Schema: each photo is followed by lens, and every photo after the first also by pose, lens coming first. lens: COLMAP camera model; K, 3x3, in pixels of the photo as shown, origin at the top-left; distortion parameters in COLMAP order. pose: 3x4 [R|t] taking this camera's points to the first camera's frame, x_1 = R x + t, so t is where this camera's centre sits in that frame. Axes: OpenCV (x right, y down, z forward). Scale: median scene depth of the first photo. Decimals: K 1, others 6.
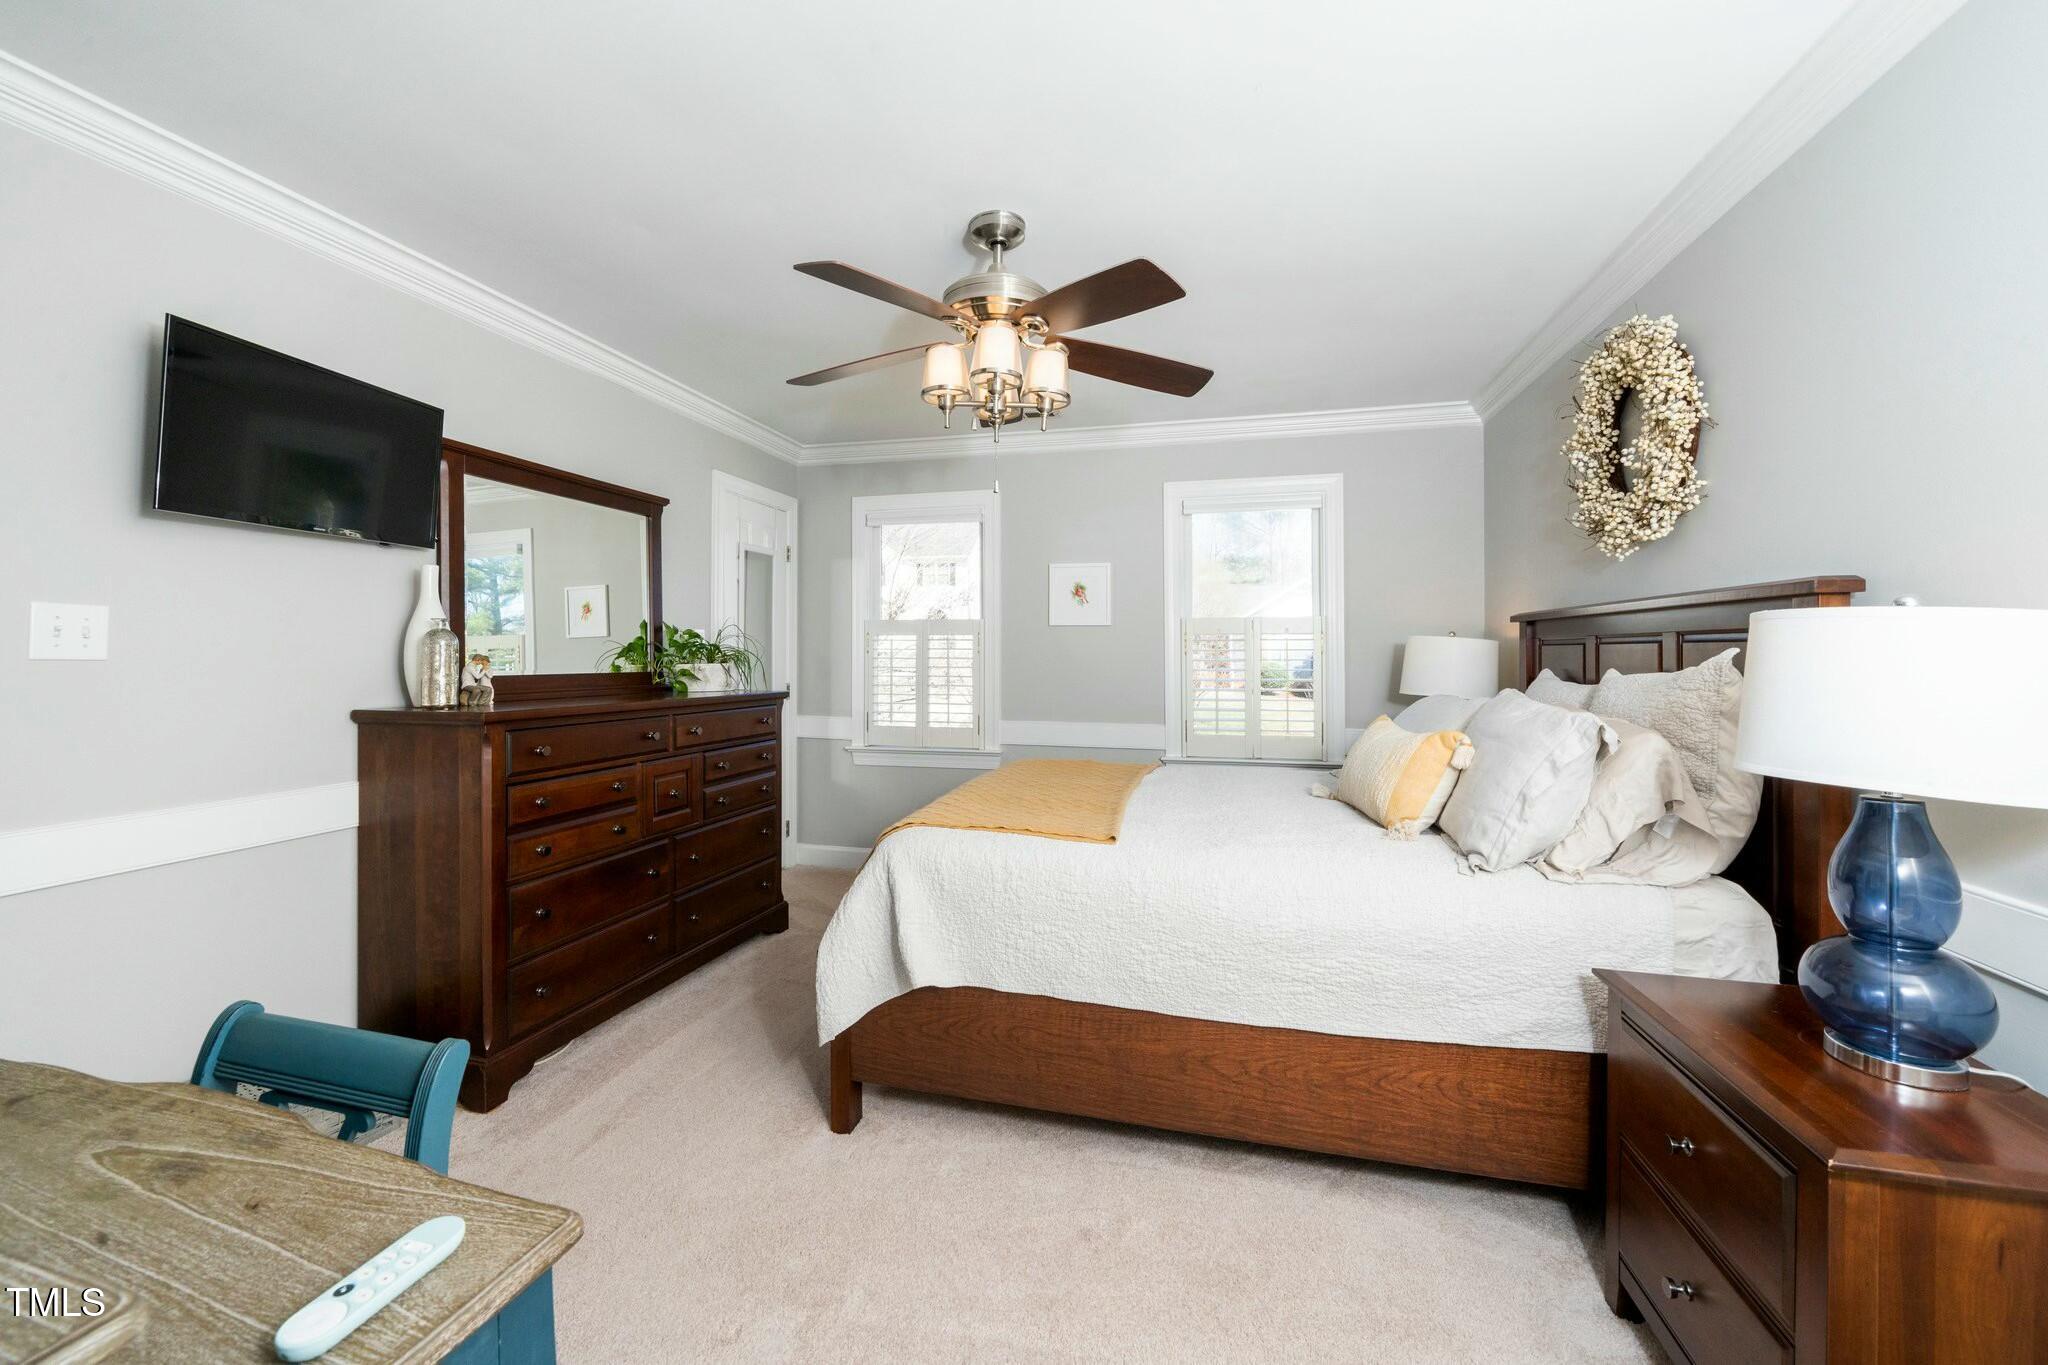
lens RADIAL K [[835.9, 0, 1023.7], [0, 835.9, 650.2], [0, 0, 1]] dist [0.000372, -0.000270]
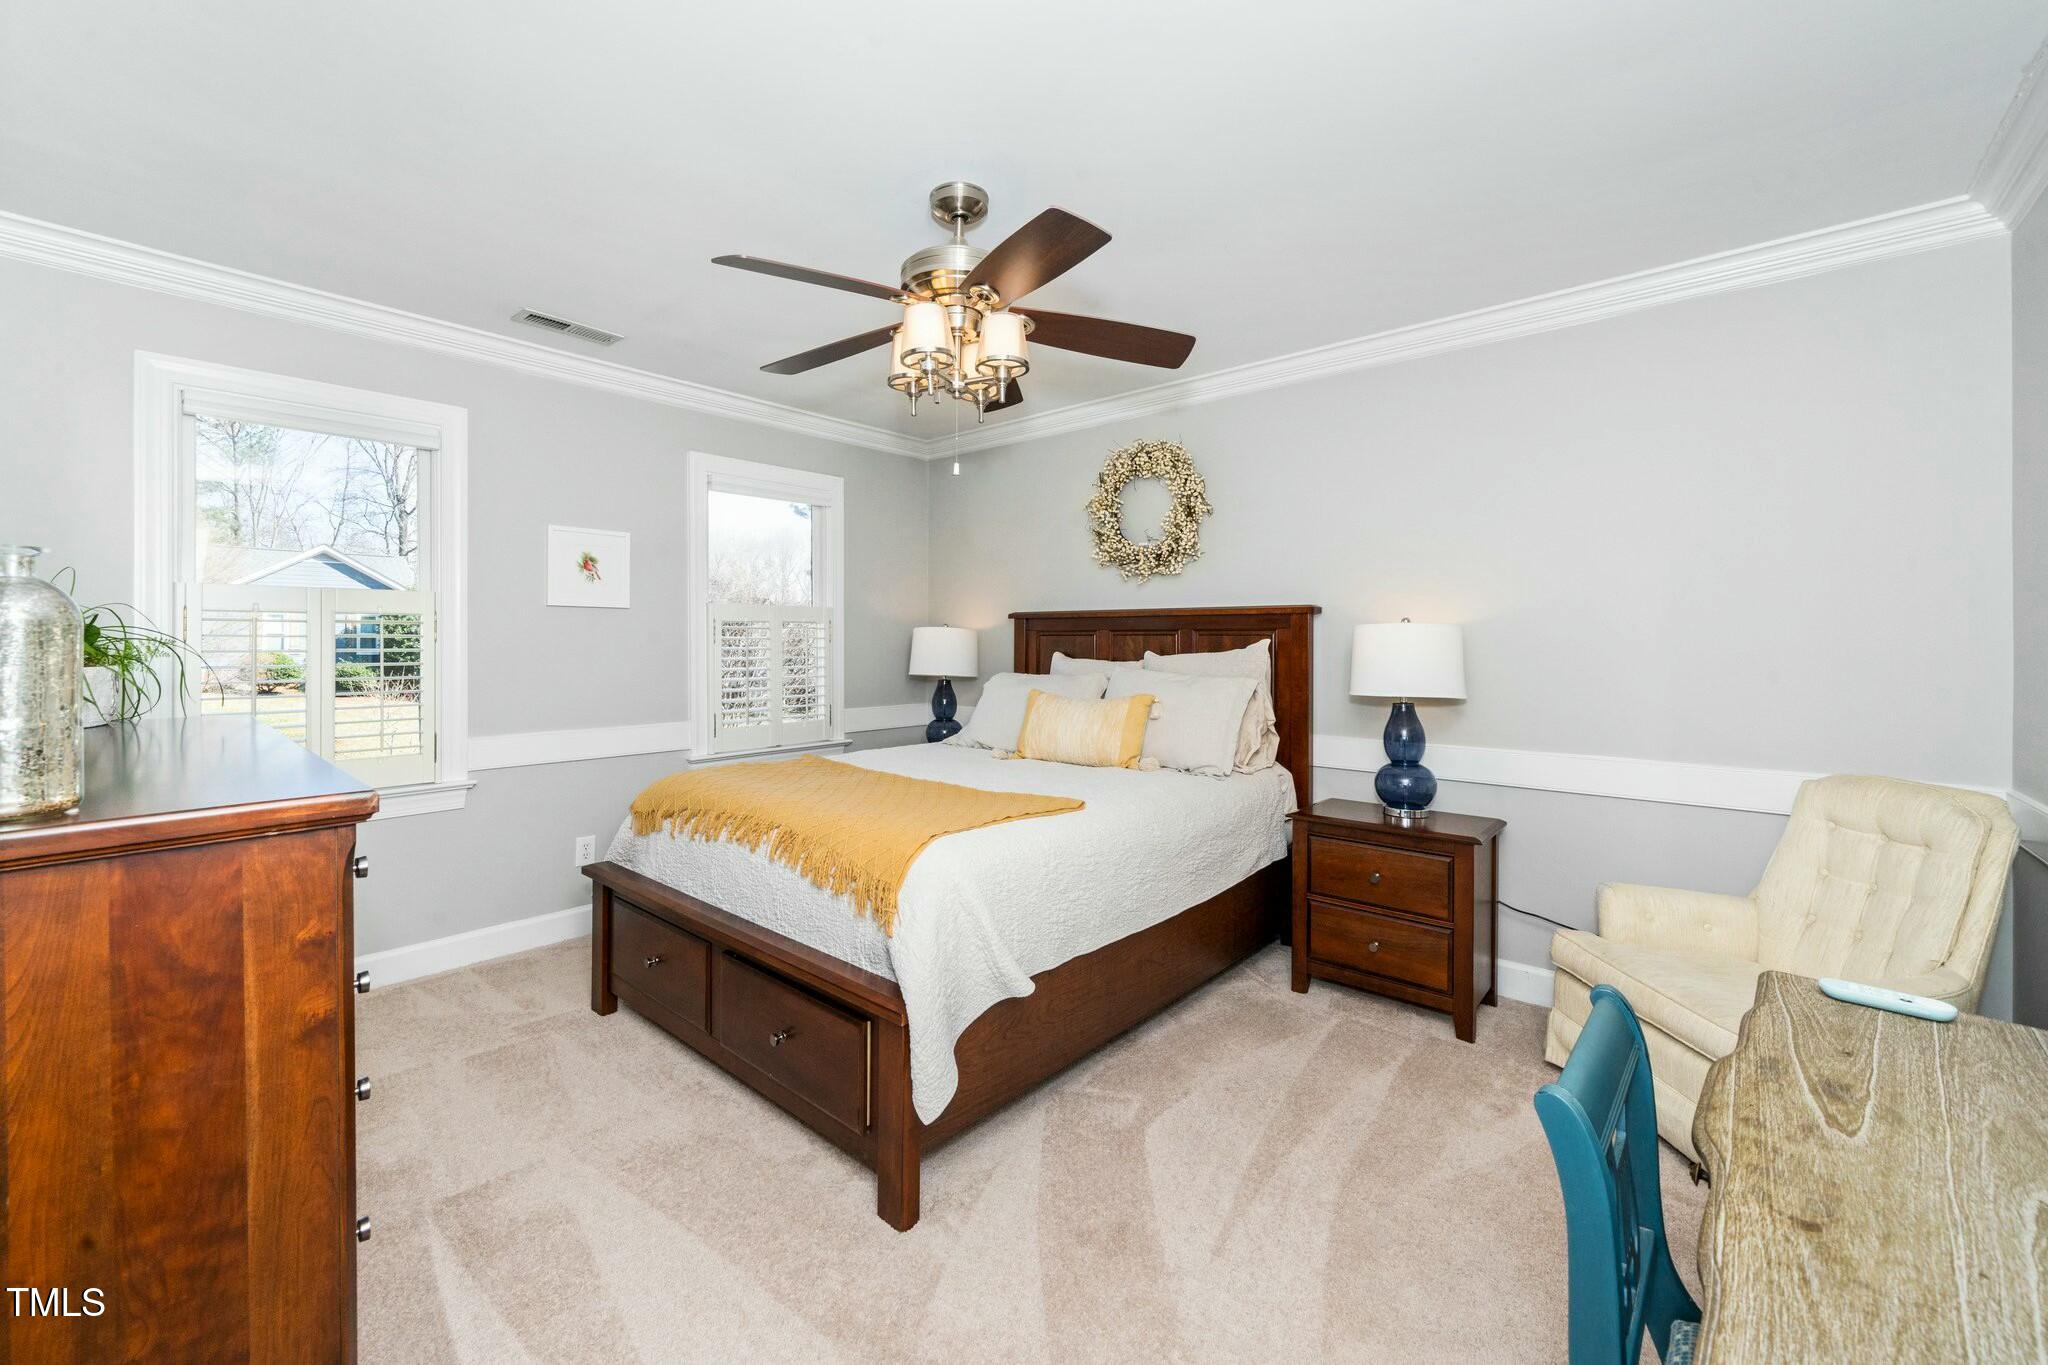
lens RADIAL K [[835.9, 0, 1023.7], [0, 835.9, 650.2], [0, 0, 1]] dist [0.000372, -0.000270]
pose [[0.432935, -0.014890, 0.901302, -0.865444], [-0.002931, 0.999835, 0.017926, -0.008186], [-0.901421, -0.010402, 0.432820, 0.515430]]
